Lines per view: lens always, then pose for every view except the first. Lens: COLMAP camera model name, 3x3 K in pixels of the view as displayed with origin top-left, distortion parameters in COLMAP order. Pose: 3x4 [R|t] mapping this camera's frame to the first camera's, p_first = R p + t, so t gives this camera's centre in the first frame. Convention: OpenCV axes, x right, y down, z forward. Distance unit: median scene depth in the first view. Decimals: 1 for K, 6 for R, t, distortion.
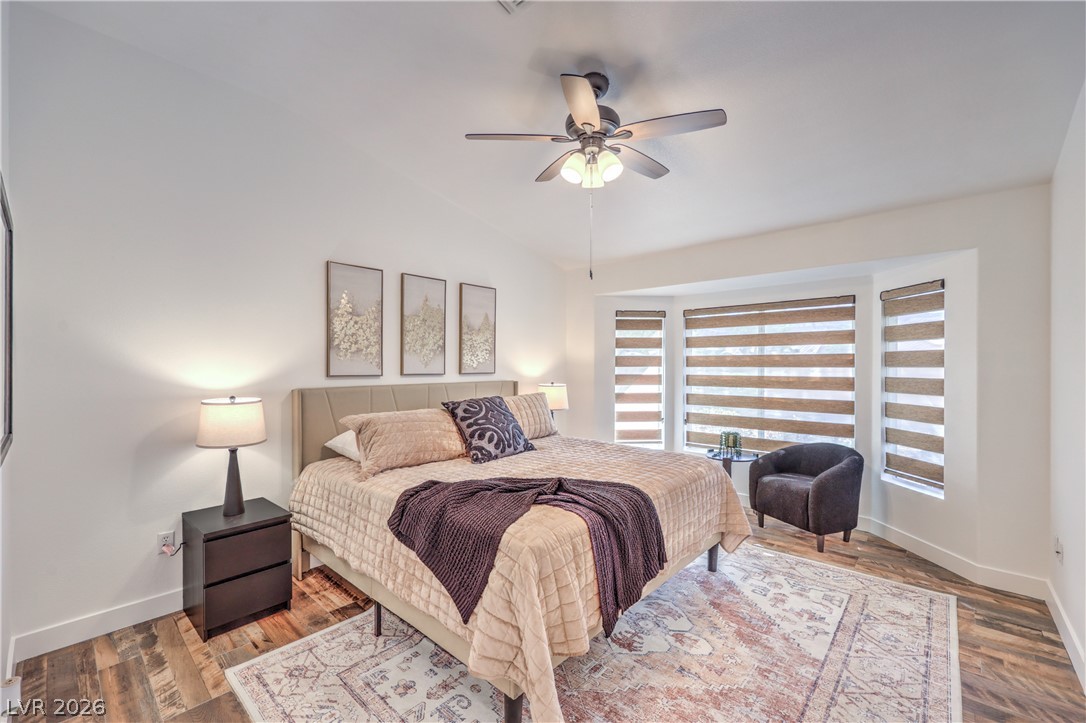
lens RADIAL K [[449.0, 0, 542.5], [0, 449.0, 365.4], [0, 0, 1]] dist [0.002142, 0.000388]
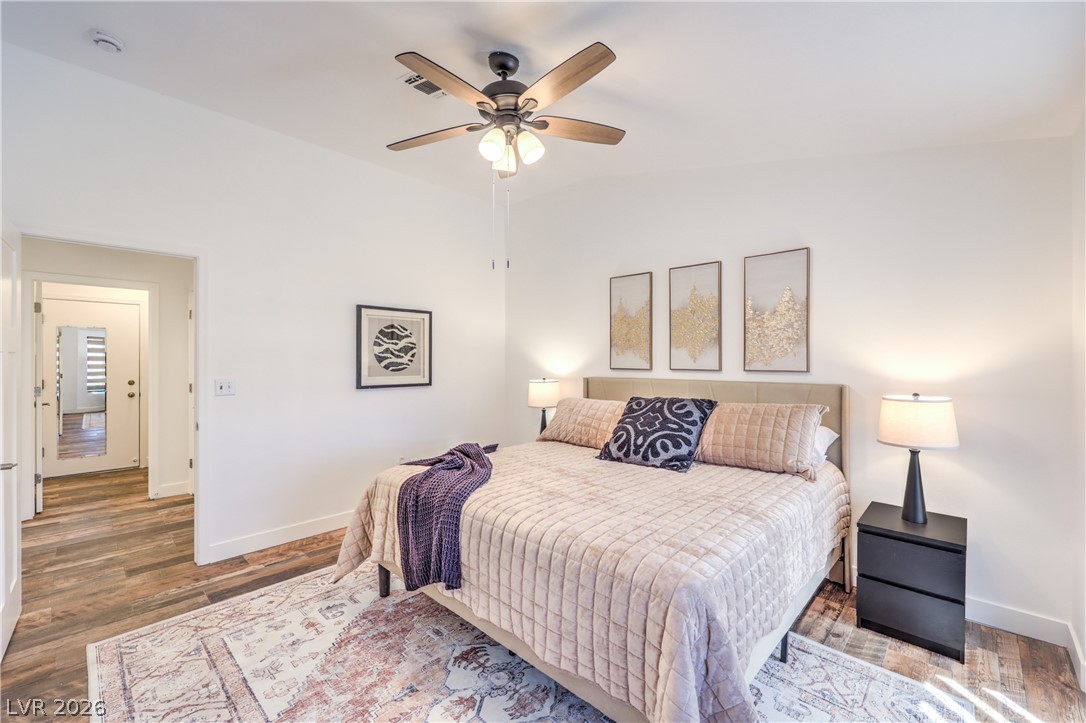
lens RADIAL K [[442.7, 0, 539.8], [0, 442.7, 362.7], [0, 0, 1]] dist [-0.001485, 0.000244]
pose [[-0.024431, 0.008146, -0.999668, 0.637238], [-0.001413, 0.999966, 0.008183, -0.001749], [0.999701, 0.001613, -0.024419, 0.677160]]
